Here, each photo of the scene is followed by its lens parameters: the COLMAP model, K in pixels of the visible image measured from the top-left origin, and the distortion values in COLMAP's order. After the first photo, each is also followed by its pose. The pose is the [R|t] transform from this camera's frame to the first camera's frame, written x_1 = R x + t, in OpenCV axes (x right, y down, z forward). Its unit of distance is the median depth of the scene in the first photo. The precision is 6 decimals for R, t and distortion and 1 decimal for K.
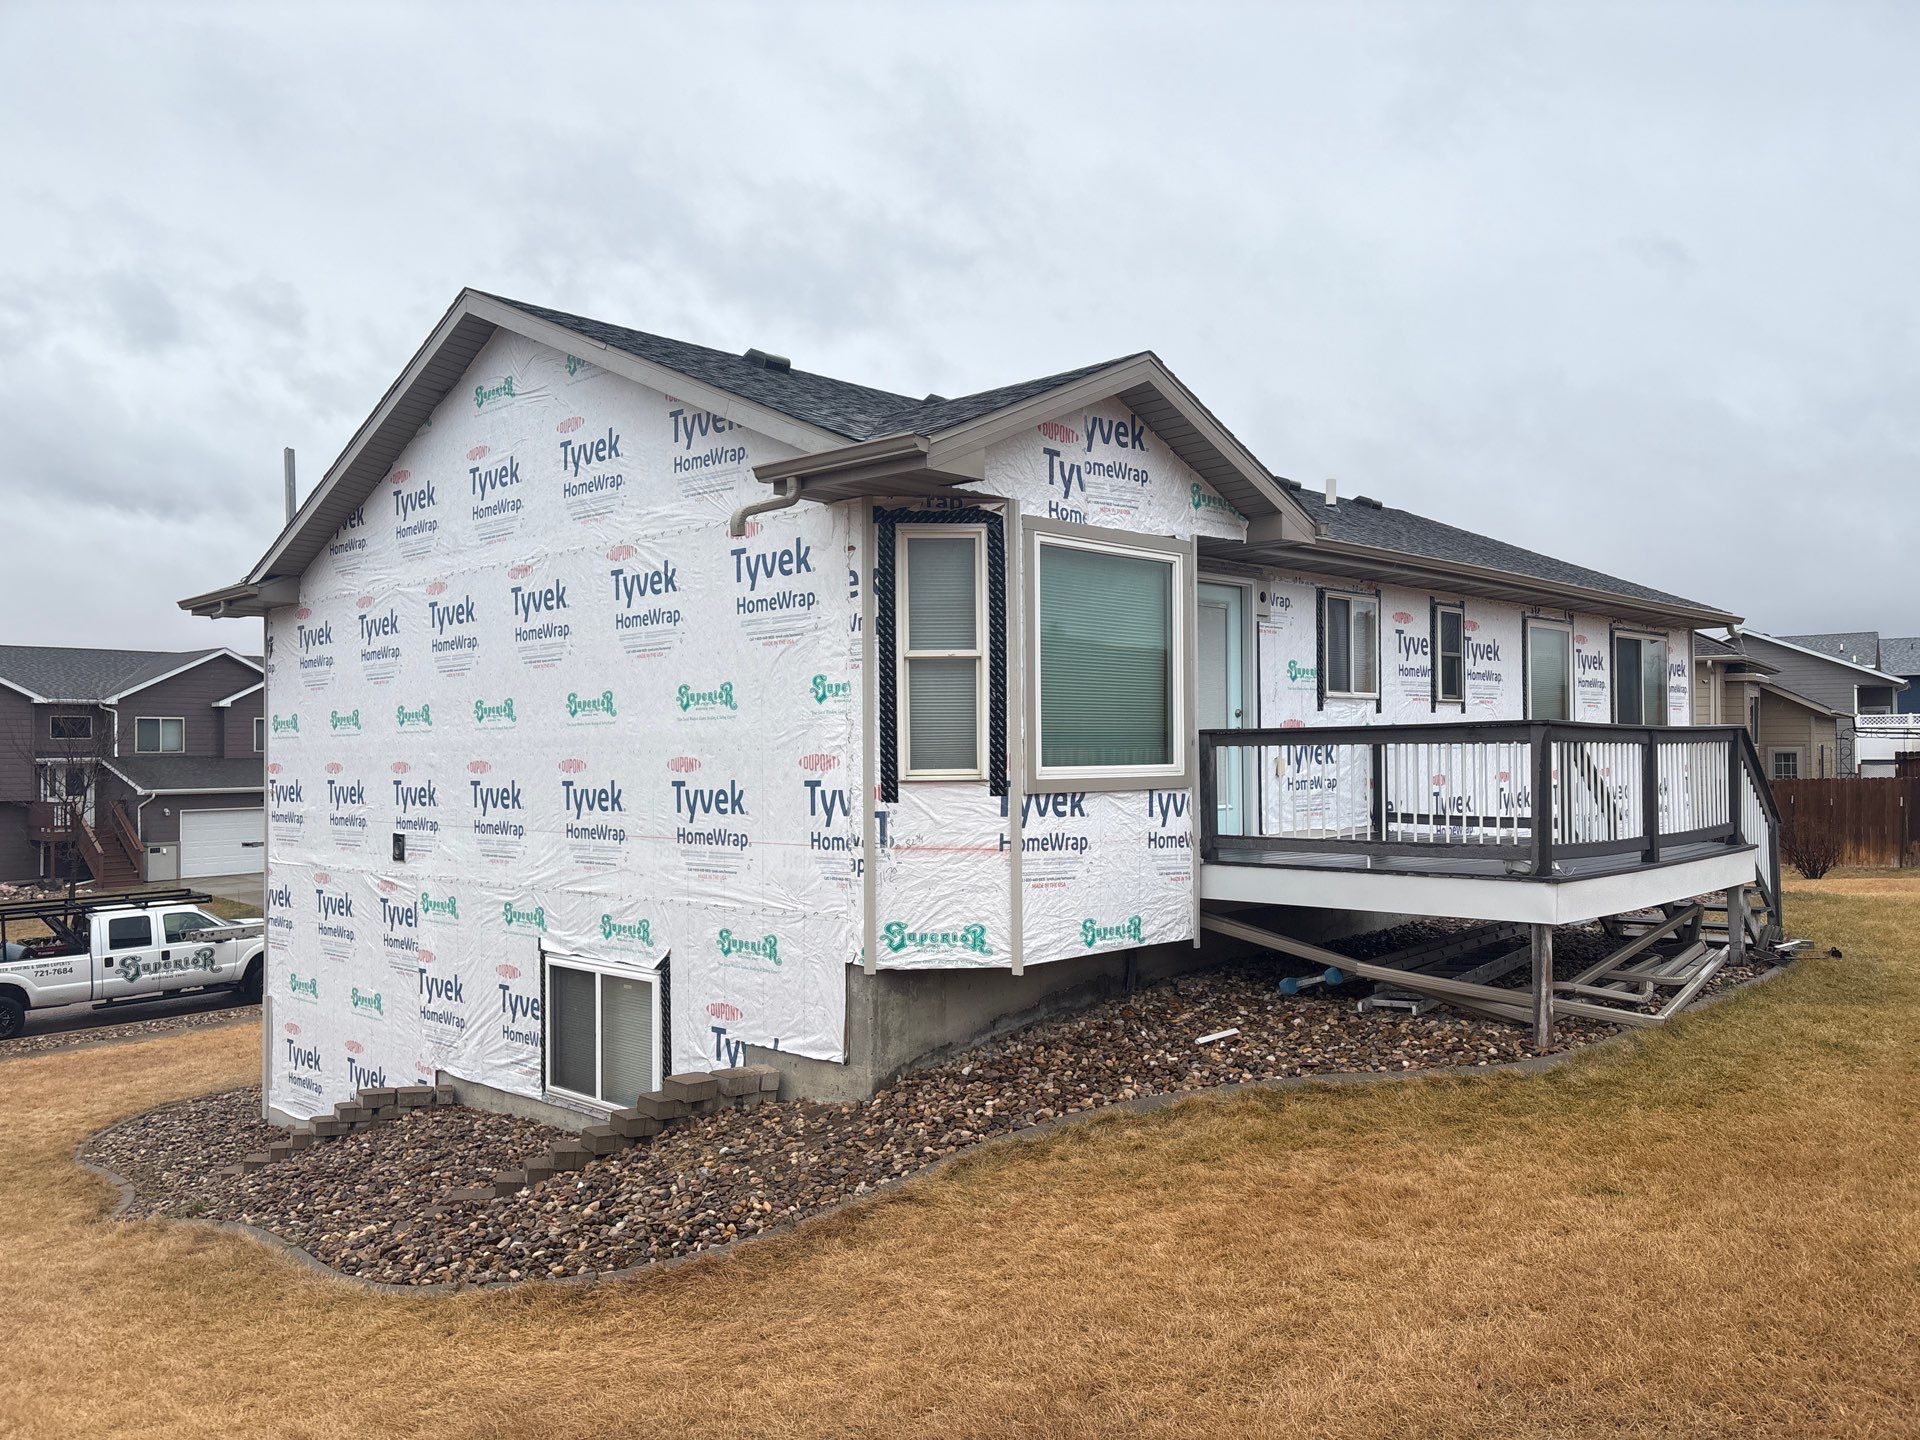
lens RADIAL K [[1350.7, 0, 1014.8], [0, 1350.7, 747.7], [0, 0, 1]] dist [0.044925, 0.000215]
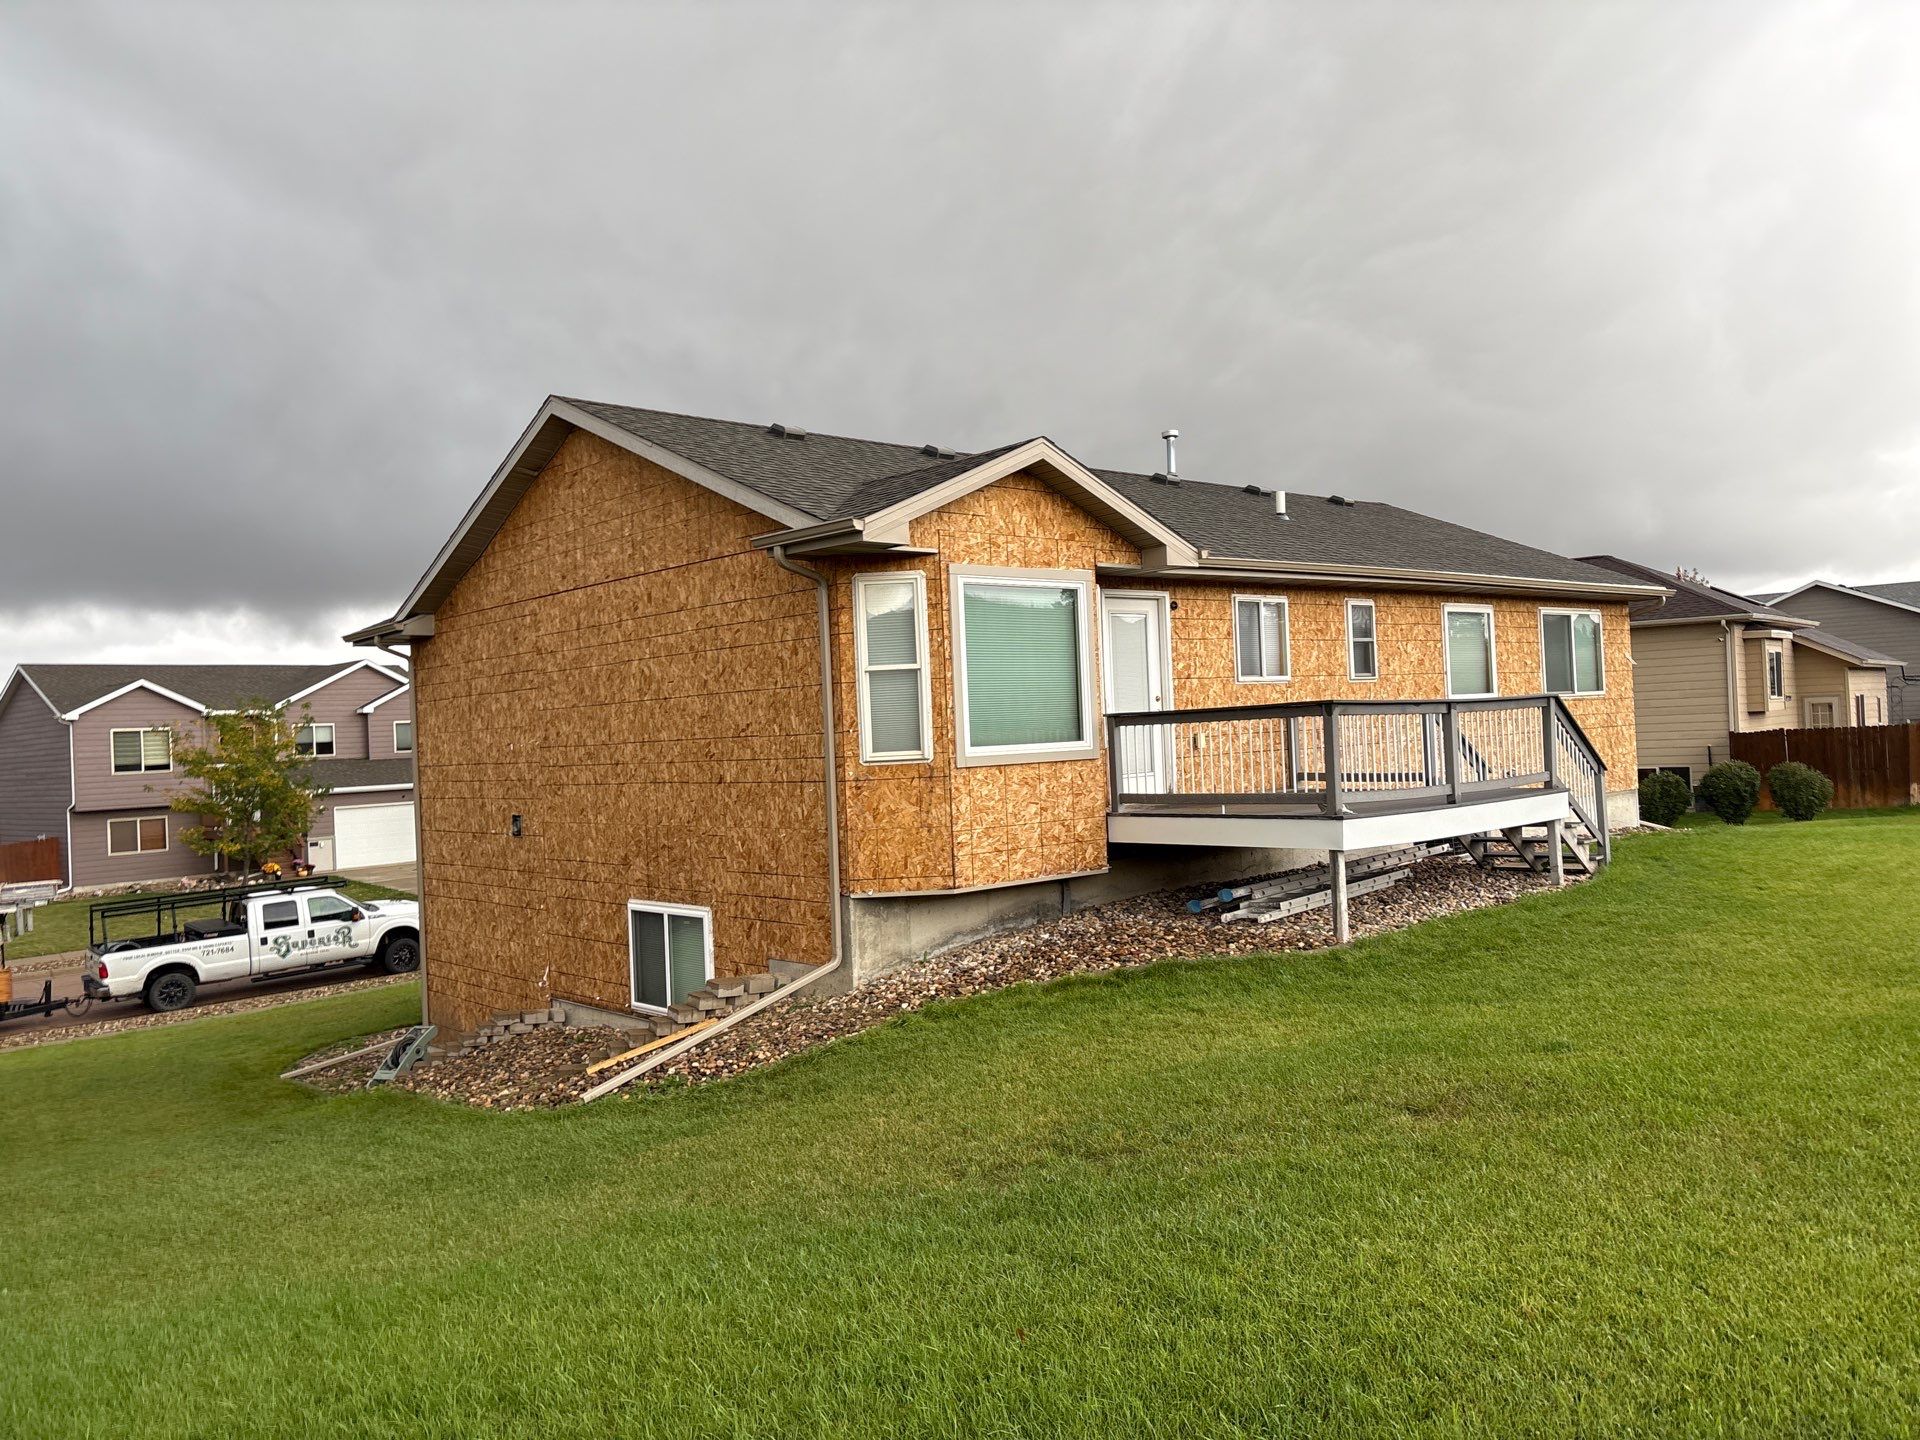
lens RADIAL K [[1435.1, 0, 1095.2], [0, 1435.1, 698.7], [0, 0, 1]] dist [-0.037455, -0.000617]
pose [[0.999134, -0.034436, -0.023372, 0.098235], [0.034059, 0.999287, -0.016317, -0.003390], [0.023917, 0.015506, 0.999594, -0.241880]]
